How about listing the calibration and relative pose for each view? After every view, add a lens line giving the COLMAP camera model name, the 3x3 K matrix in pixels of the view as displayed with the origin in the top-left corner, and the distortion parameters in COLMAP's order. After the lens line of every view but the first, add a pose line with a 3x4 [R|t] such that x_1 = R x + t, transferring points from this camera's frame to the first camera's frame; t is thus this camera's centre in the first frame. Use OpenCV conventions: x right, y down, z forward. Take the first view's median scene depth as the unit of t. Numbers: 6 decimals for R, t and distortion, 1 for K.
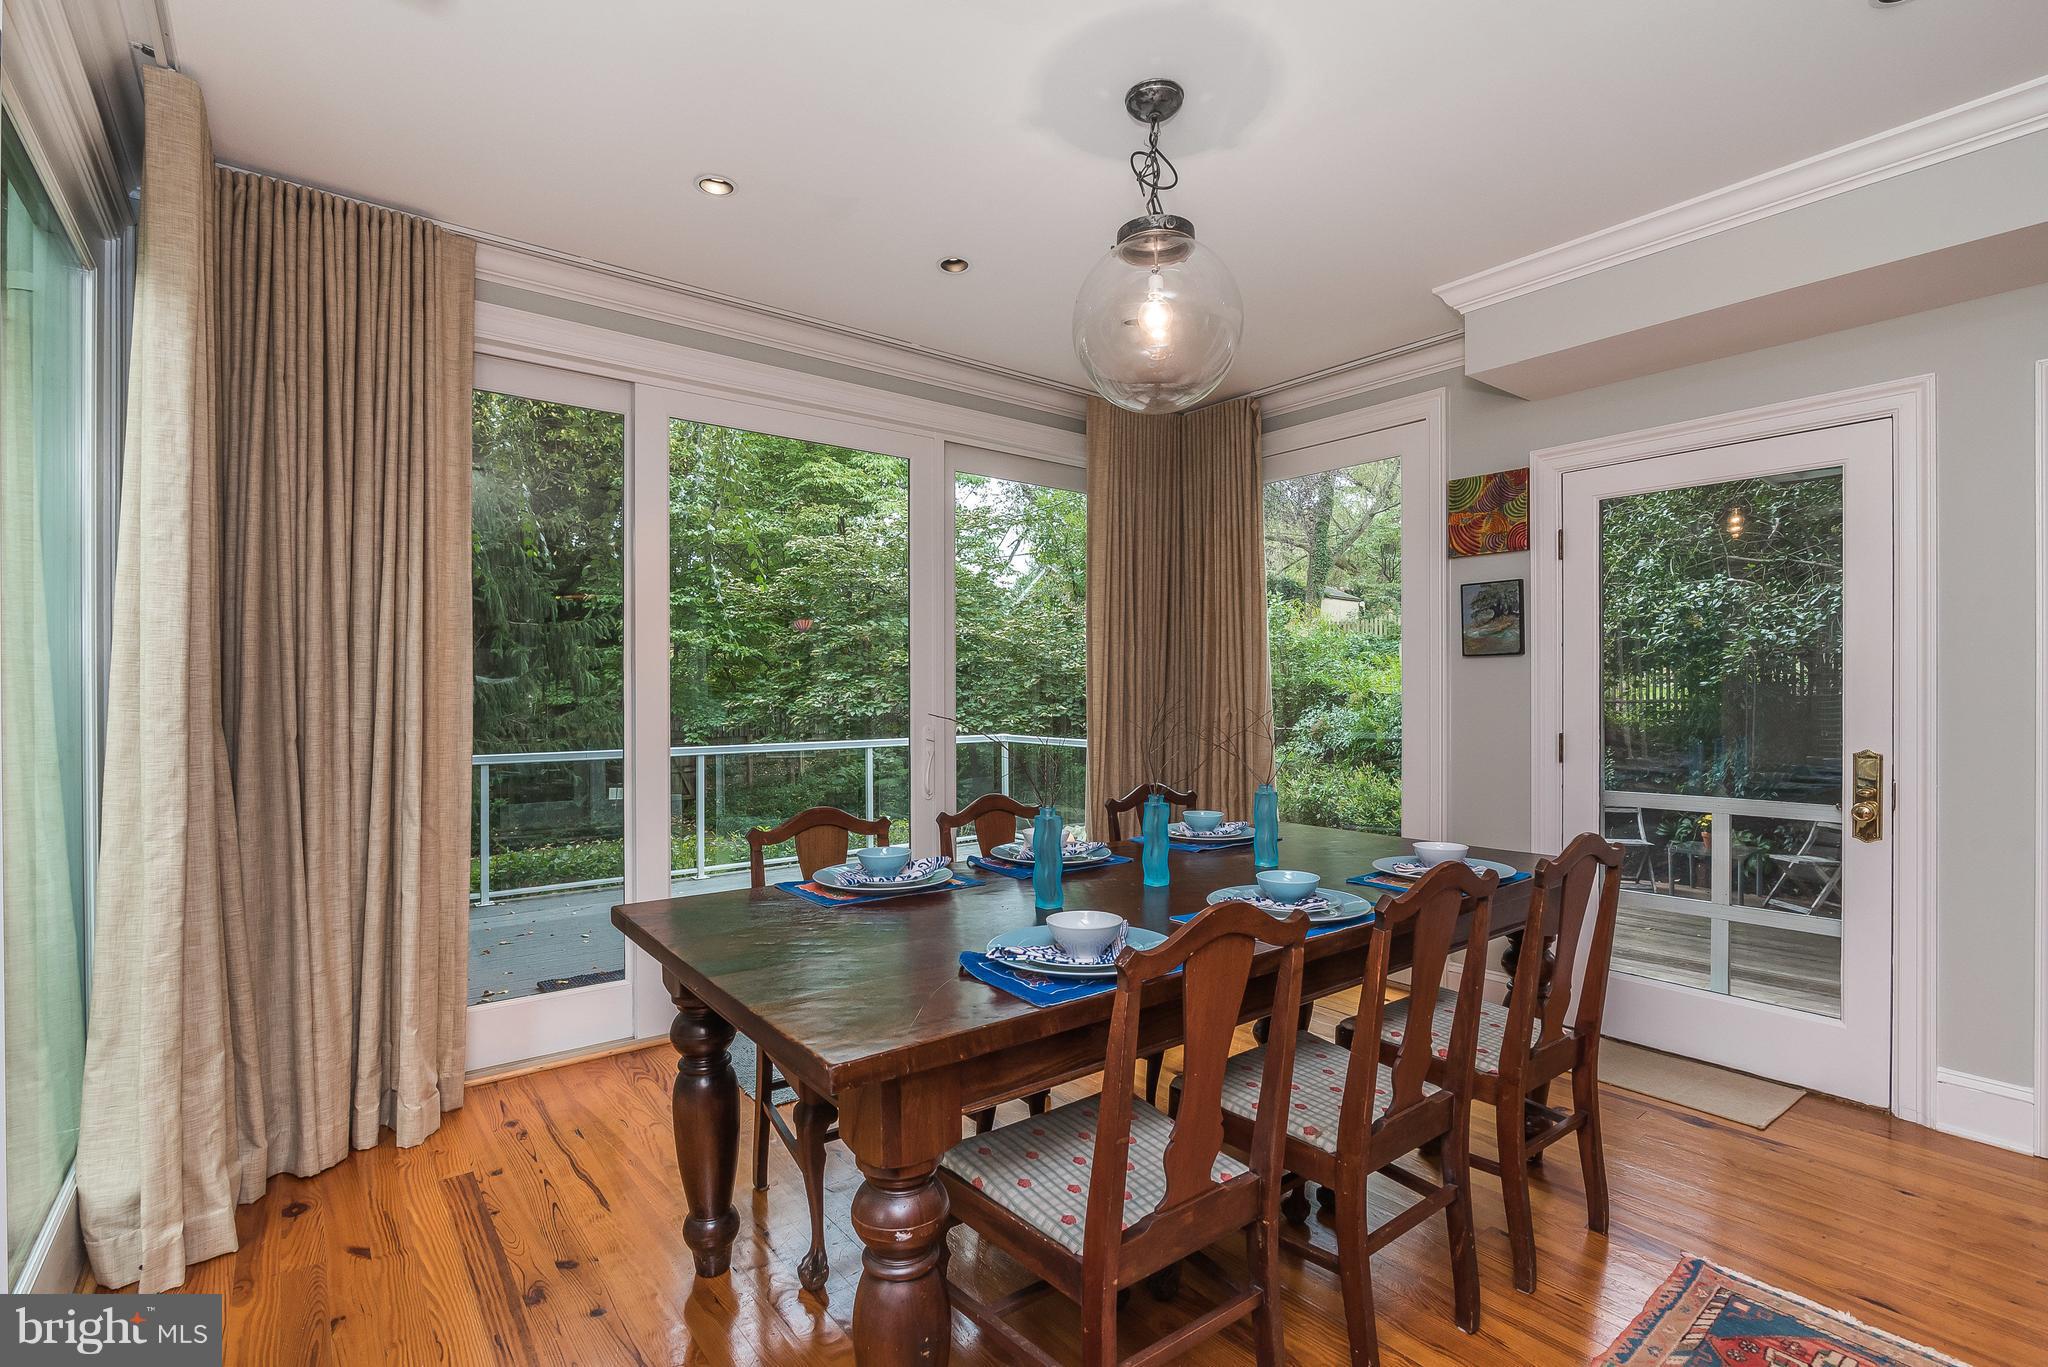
lens RADIAL K [[940.3, 0, 1029.9], [0, 940.3, 693.0], [0, 0, 1]] dist [-0.020478, 0.005483]
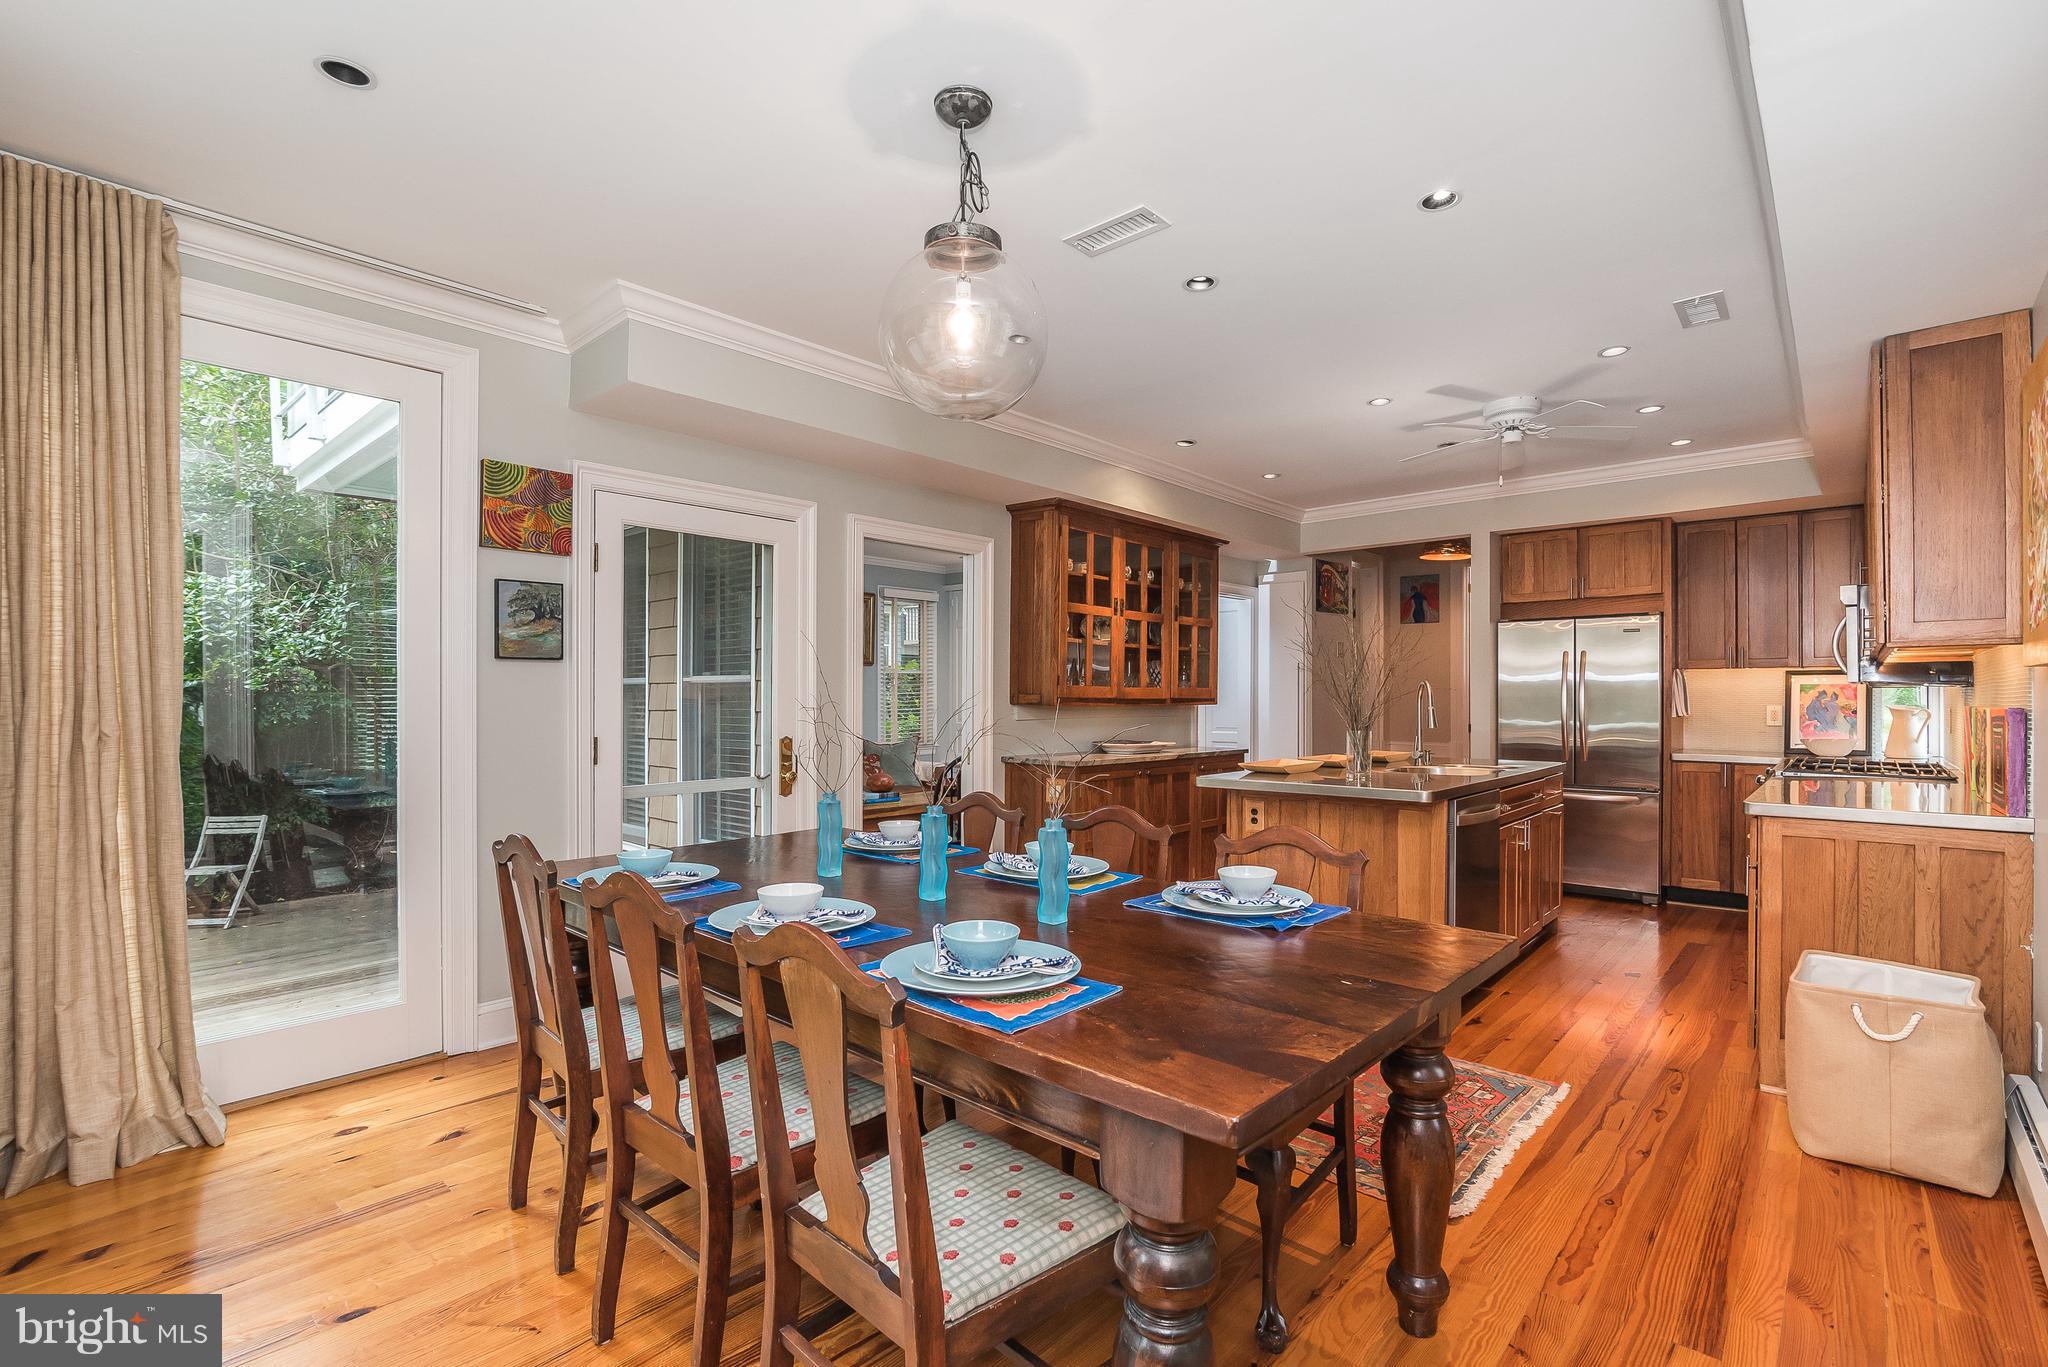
lens RADIAL K [[940.3, 0, 1023.0], [0, 940.3, 695.5], [0, 0, 1]] dist [-0.020478, 0.005483]
pose [[-0.164632, 0.000113, 0.986355, -0.537480], [-0.001899, 0.999998, -0.000431, -0.004312], [-0.986353, -0.001944, -0.164632, 0.686802]]
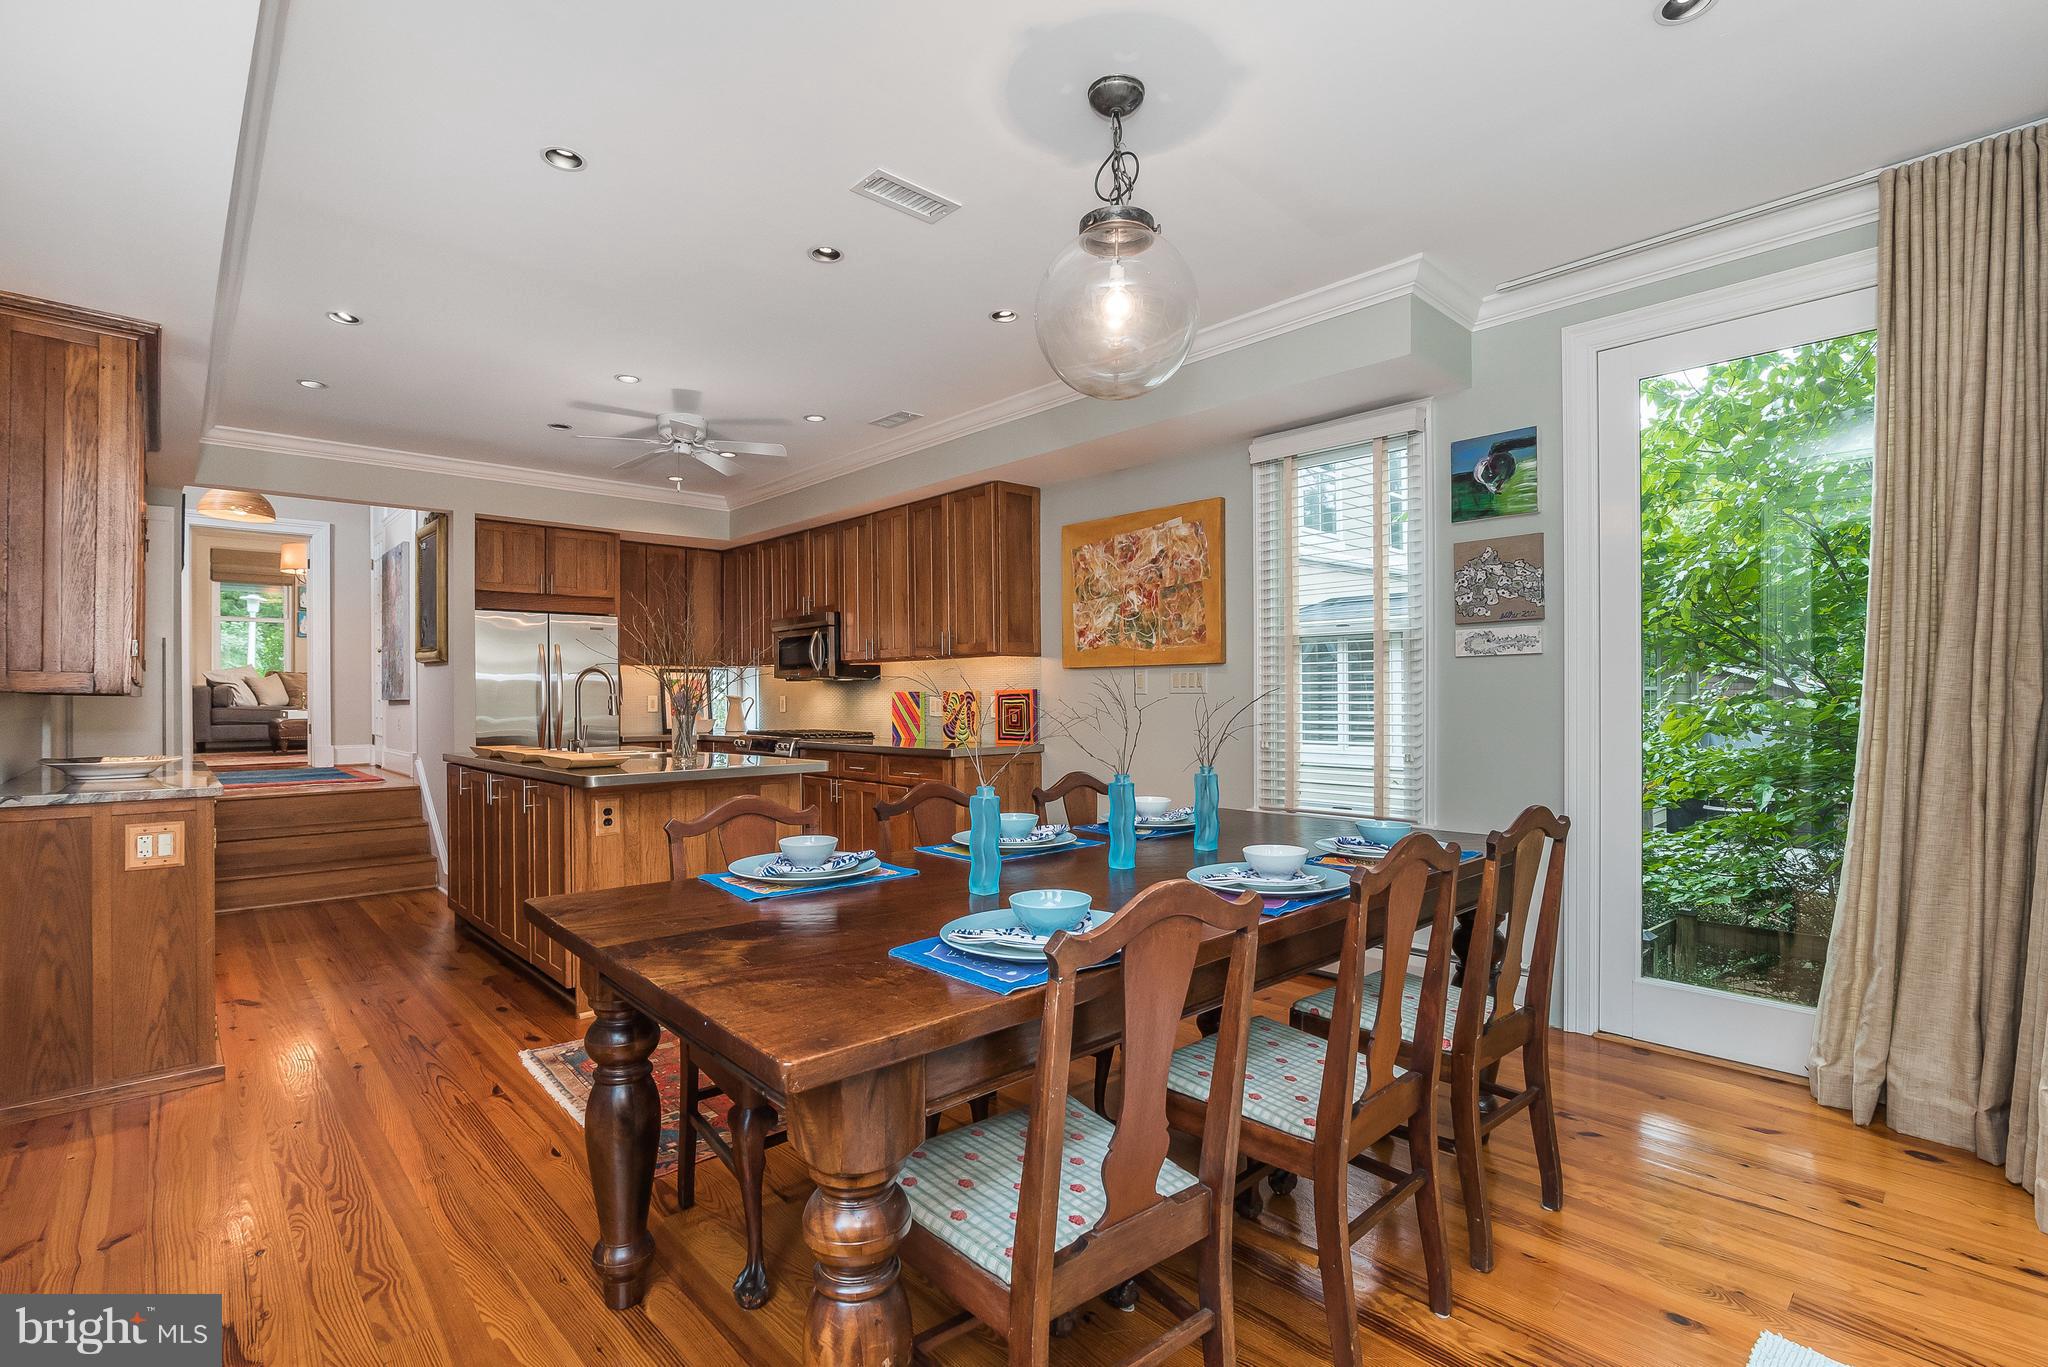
lens RADIAL K [[940.3, 0, 1026.8], [0, 940.3, 693.6], [0, 0, 1]] dist [-0.020478, 0.005483]
pose [[-0.996636, 0.004473, -0.081831, 0.199494], [0.004728, 0.999985, -0.002921, 0.016318], [0.081817, -0.003298, -0.996642, 1.261121]]
